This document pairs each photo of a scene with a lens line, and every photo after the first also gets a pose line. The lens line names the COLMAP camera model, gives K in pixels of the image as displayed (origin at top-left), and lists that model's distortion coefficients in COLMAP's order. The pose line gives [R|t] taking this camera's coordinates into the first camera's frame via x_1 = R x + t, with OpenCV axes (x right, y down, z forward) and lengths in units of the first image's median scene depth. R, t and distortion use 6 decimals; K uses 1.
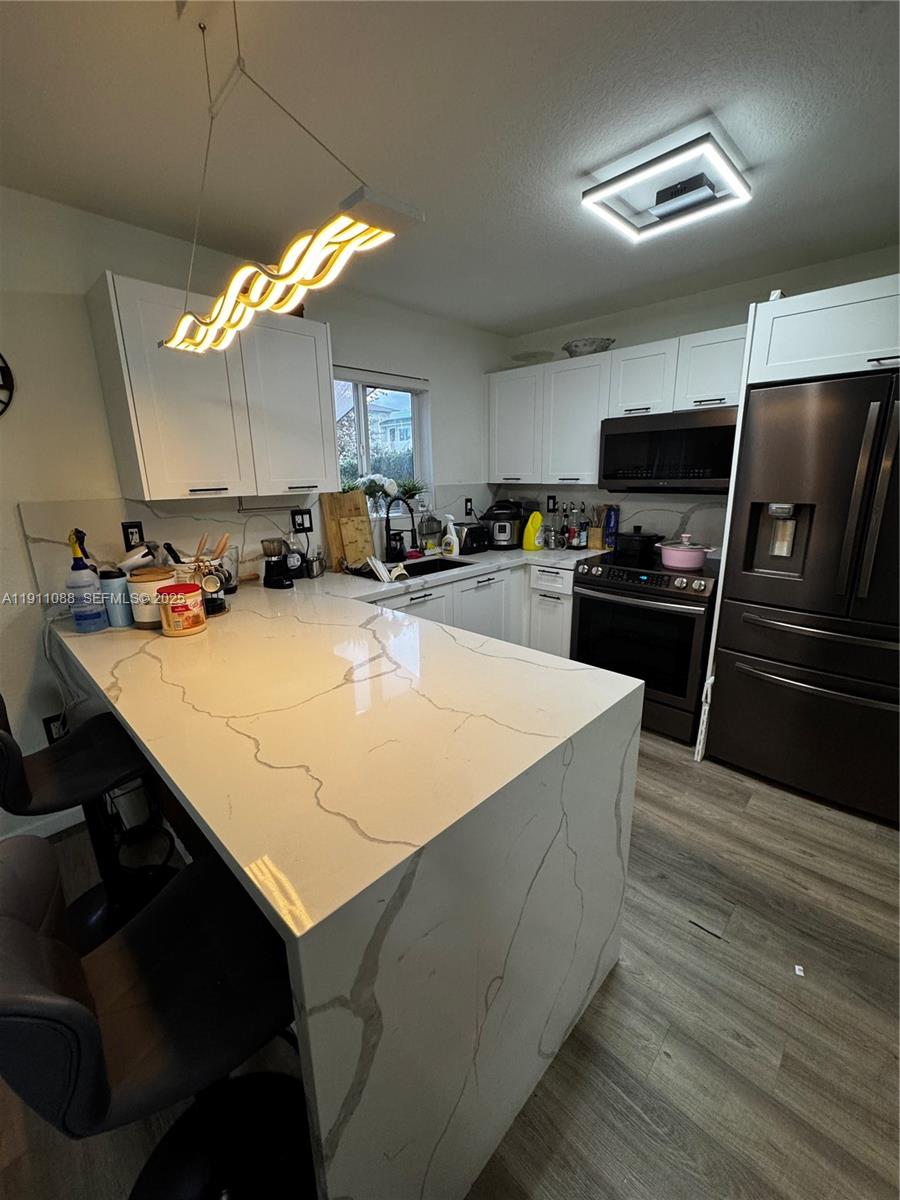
lens RADIAL K [[482.2, 0, 450.0], [0, 482.2, 600.0], [0, 0, 1]] dist [-0.001379, 0.000528]
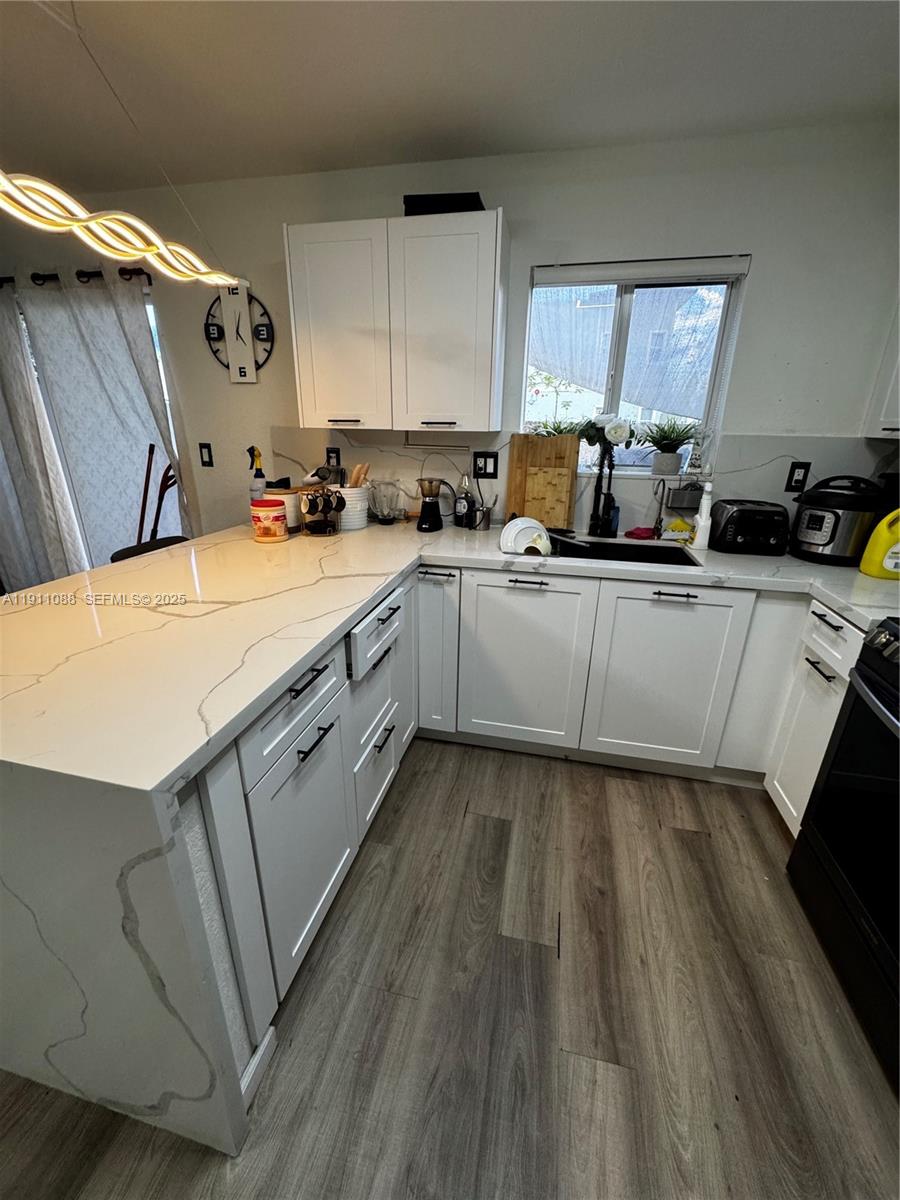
lens RADIAL K [[482.2, 0, 450.0], [0, 482.2, 600.0], [0, 0, 1]] dist [-0.001379, 0.000528]
pose [[0.518386, 0.314998, -0.795017, 0.437665], [-0.241445, 0.945773, 0.217297, -0.103778], [0.820354, 0.079309, 0.566330, 0.452867]]
